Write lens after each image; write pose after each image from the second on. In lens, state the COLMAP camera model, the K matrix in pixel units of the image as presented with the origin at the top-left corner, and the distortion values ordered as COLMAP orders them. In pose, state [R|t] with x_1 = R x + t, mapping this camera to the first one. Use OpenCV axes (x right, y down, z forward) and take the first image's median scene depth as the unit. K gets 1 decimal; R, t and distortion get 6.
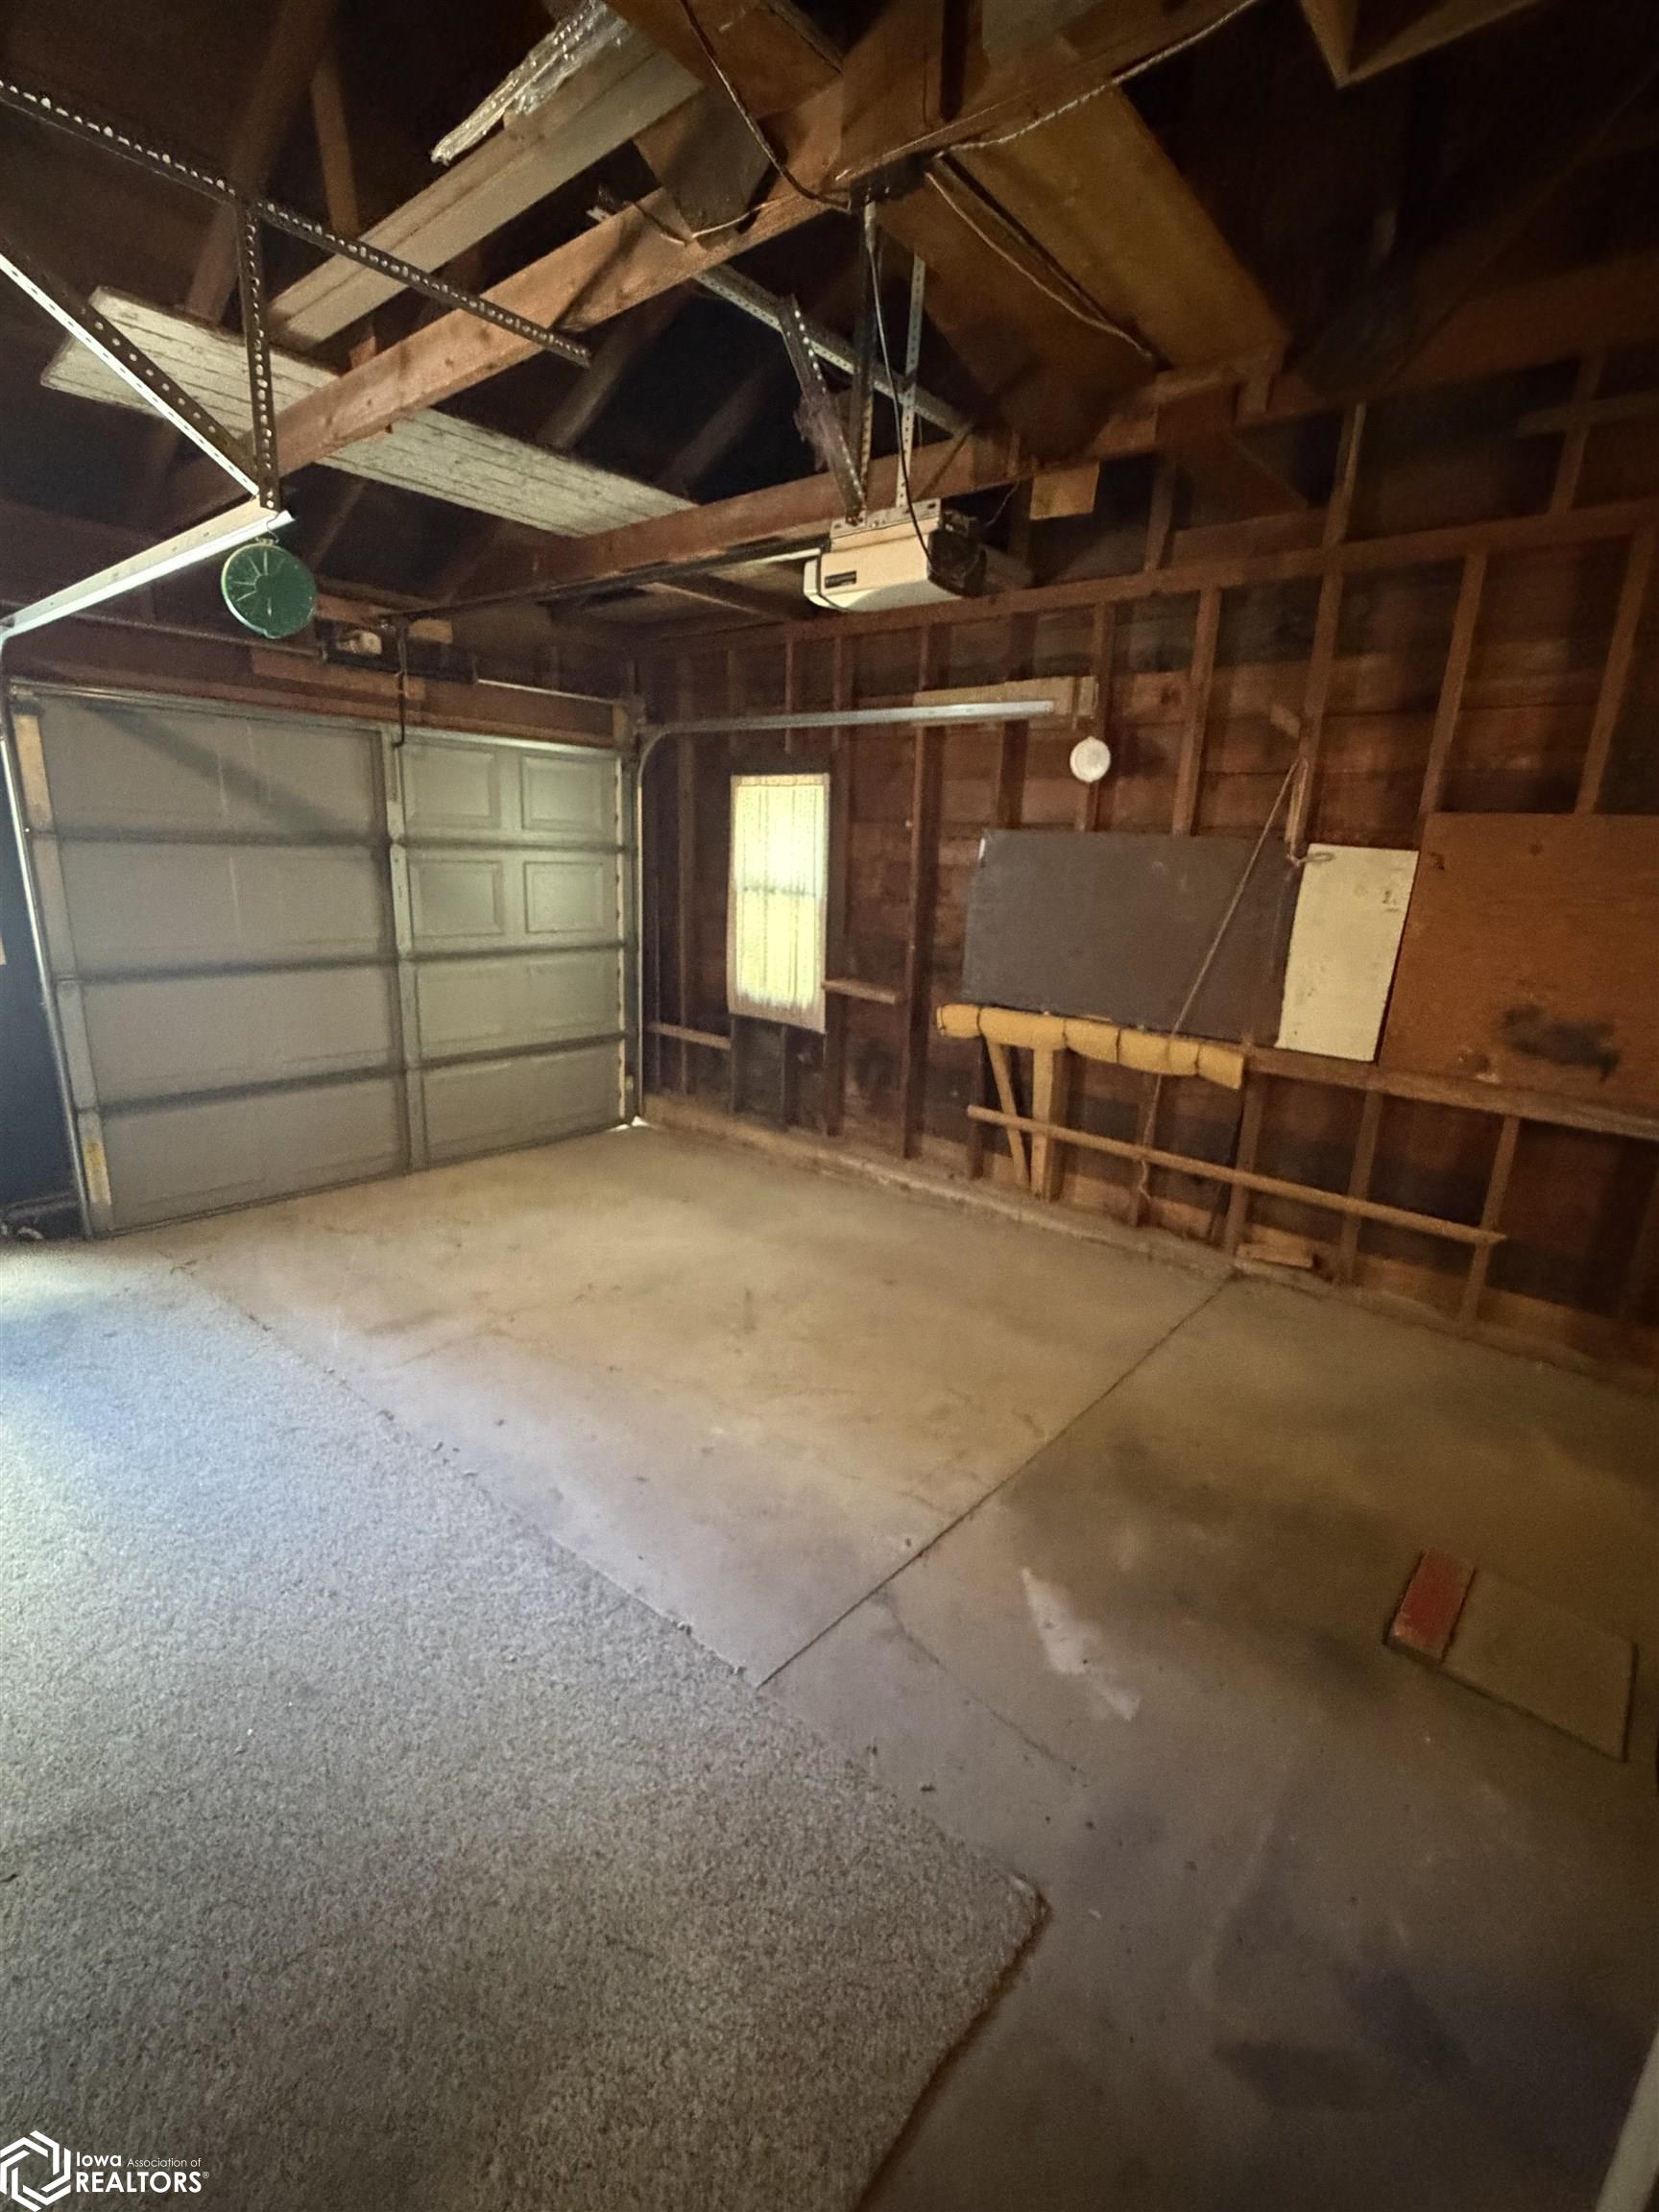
lens RADIAL K [[977.4, 0, 830.1], [0, 977.4, 1102.8], [0, 0, 1]] dist [0.001023, -0.000493]
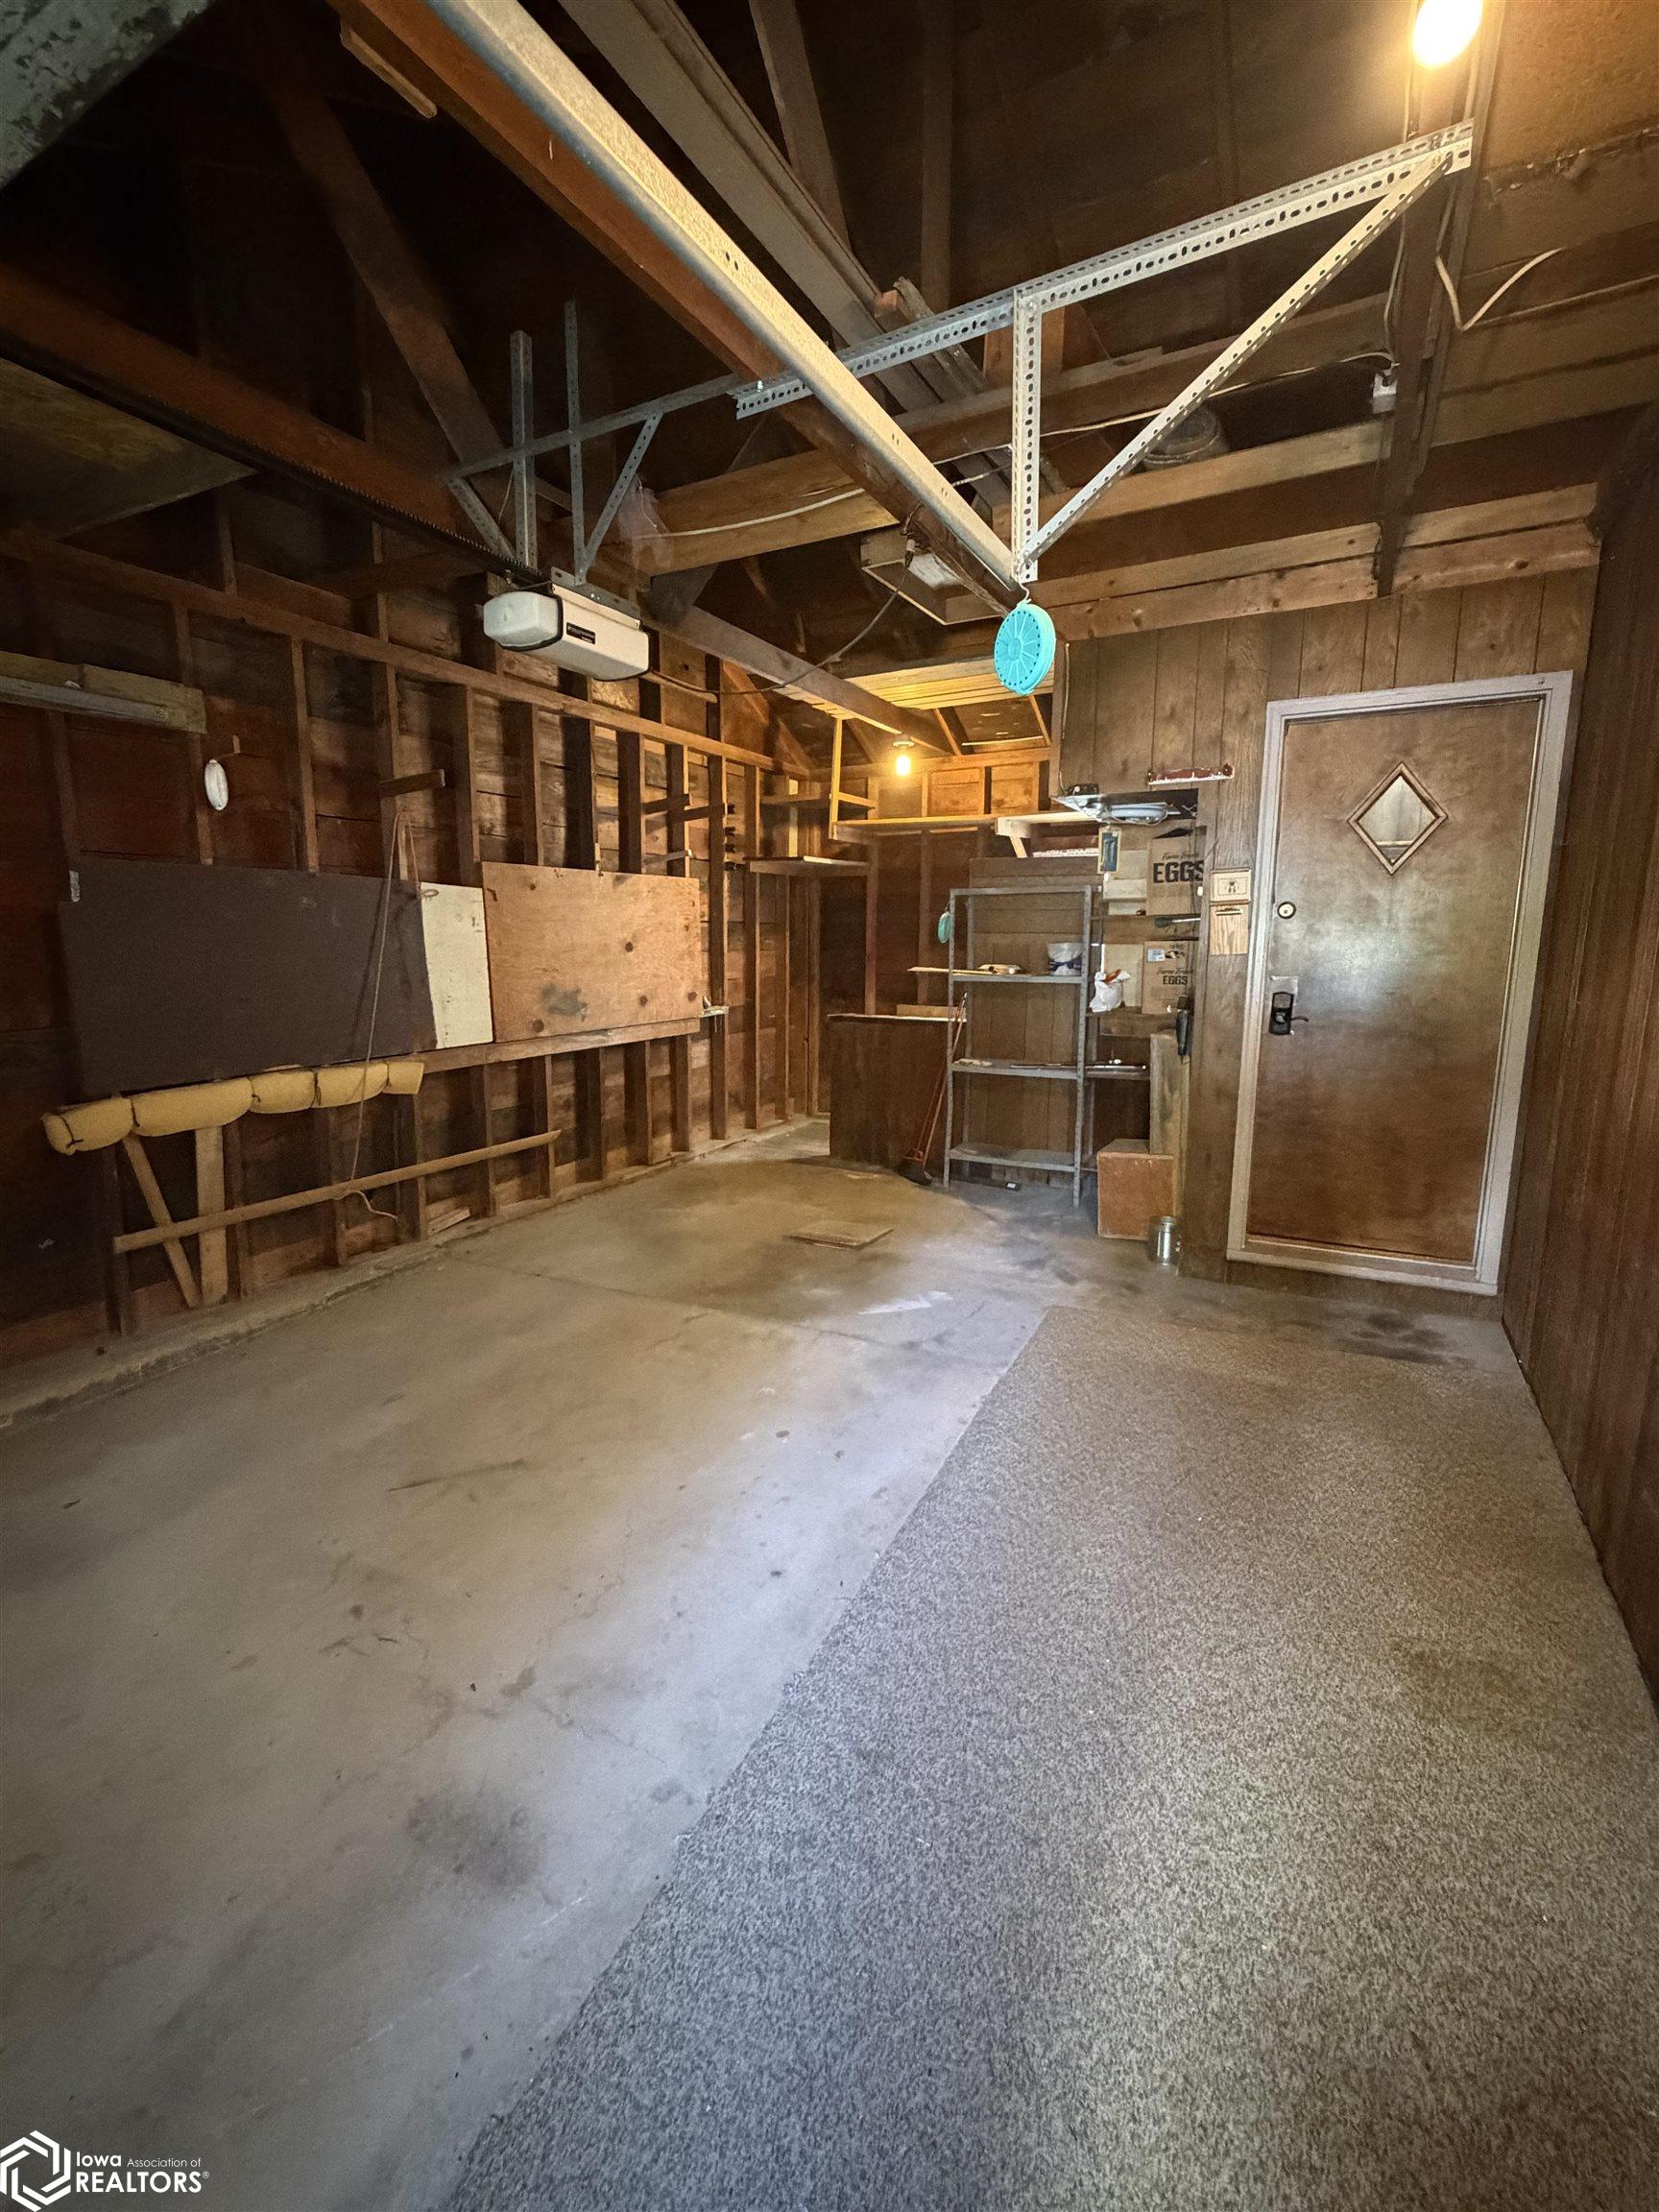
lens RADIAL K [[977.4, 0, 823.6], [0, 977.4, 1102.9], [0, 0, 1]] dist [0.001023, -0.000493]
pose [[-0.220390, -0.212843, 0.951907, -0.738826], [0.237153, 0.934927, 0.263953, -0.181590], [-0.946143, 0.283920, -0.155573, 0.684412]]
